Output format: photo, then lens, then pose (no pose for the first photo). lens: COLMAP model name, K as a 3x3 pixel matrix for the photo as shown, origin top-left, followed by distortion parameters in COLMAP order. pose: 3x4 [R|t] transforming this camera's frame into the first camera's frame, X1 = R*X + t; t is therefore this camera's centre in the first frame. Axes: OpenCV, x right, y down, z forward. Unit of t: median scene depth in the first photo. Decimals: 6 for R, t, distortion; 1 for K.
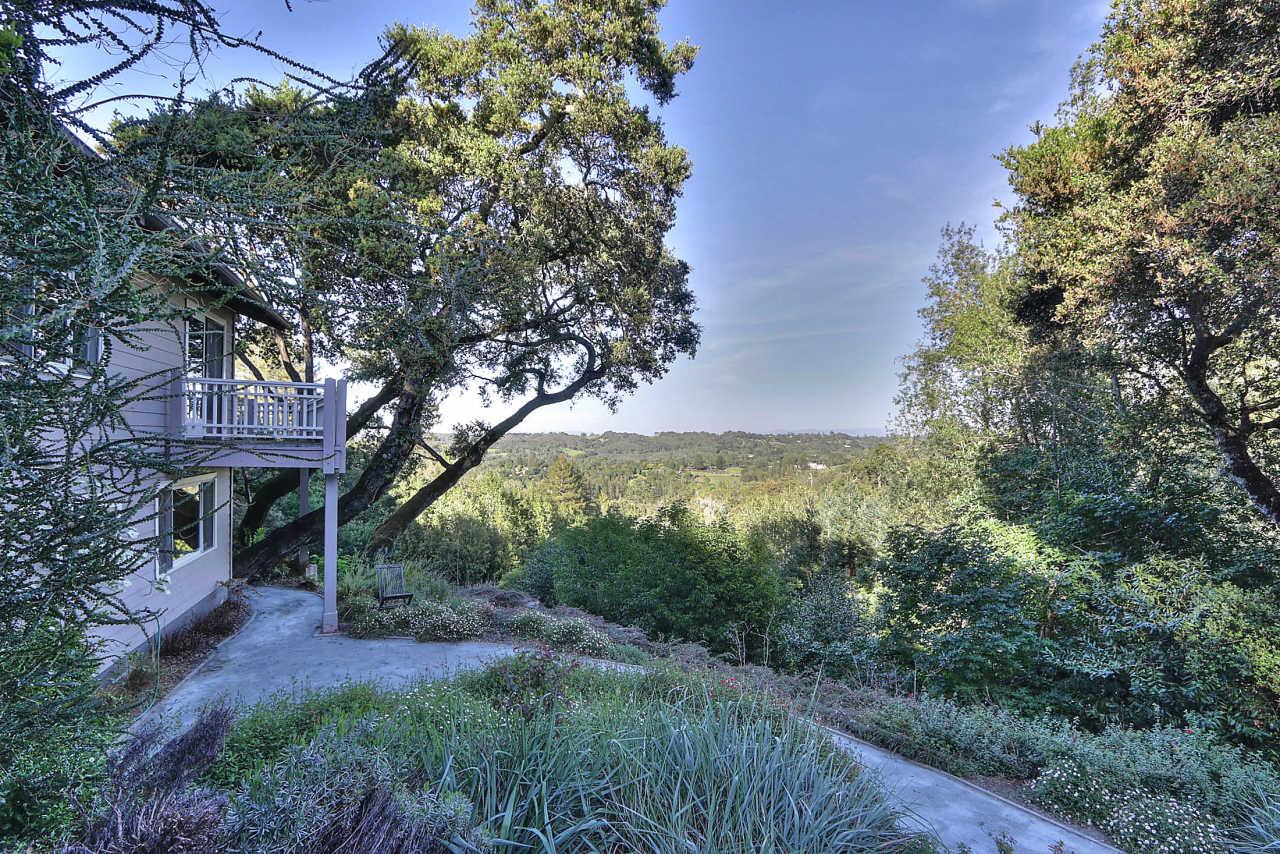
lens RADIAL K [[594.7, 0, 634.2], [0, 594.7, 436.5], [0, 0, 1]] dist [-0.017090, 0.000340]
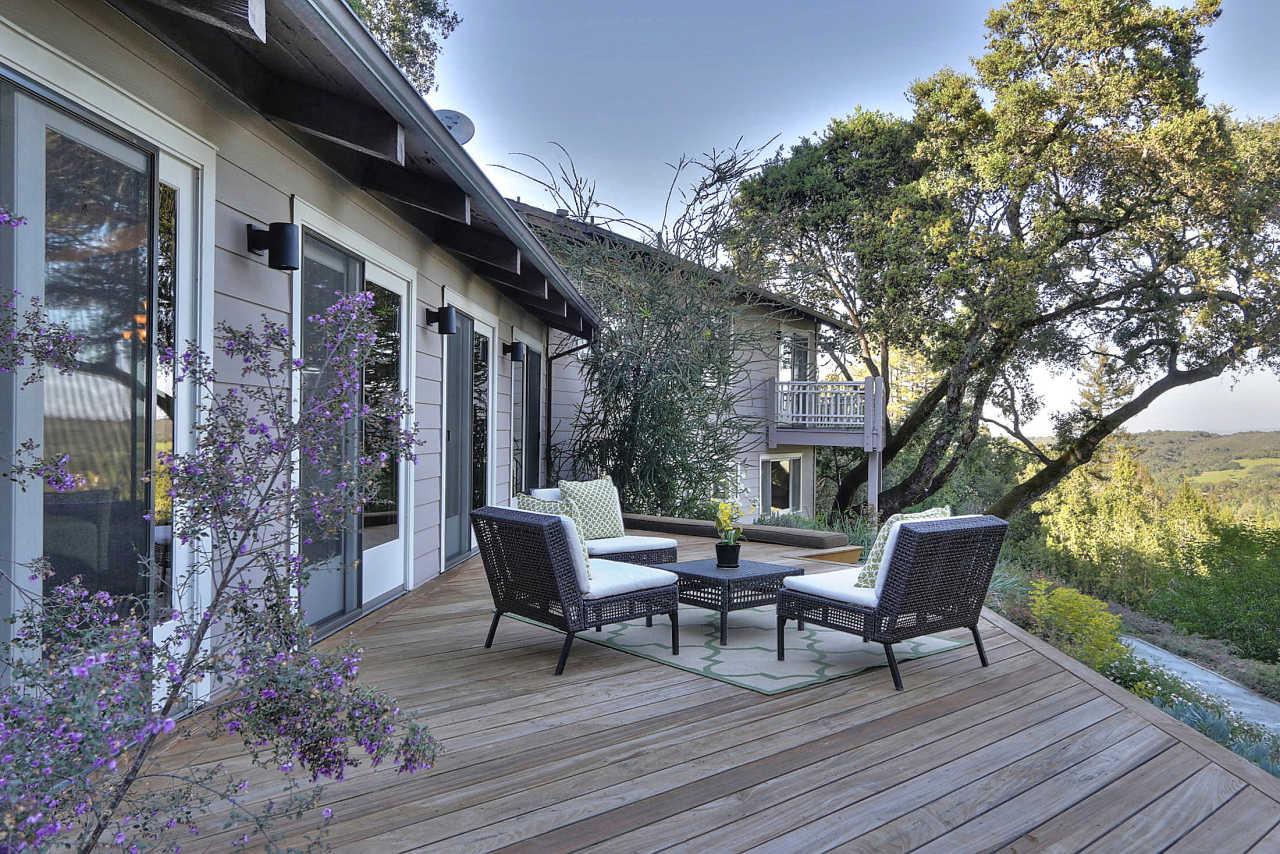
lens RADIAL K [[594.7, 0, 634.2], [0, 594.7, 436.5], [0, 0, 1]] dist [-0.017090, 0.000340]
pose [[0.618318, 0.018464, -0.785711, 0.076970], [-0.004328, 0.999789, 0.020089, 0.003138], [0.785916, -0.009021, 0.618267, -0.080285]]
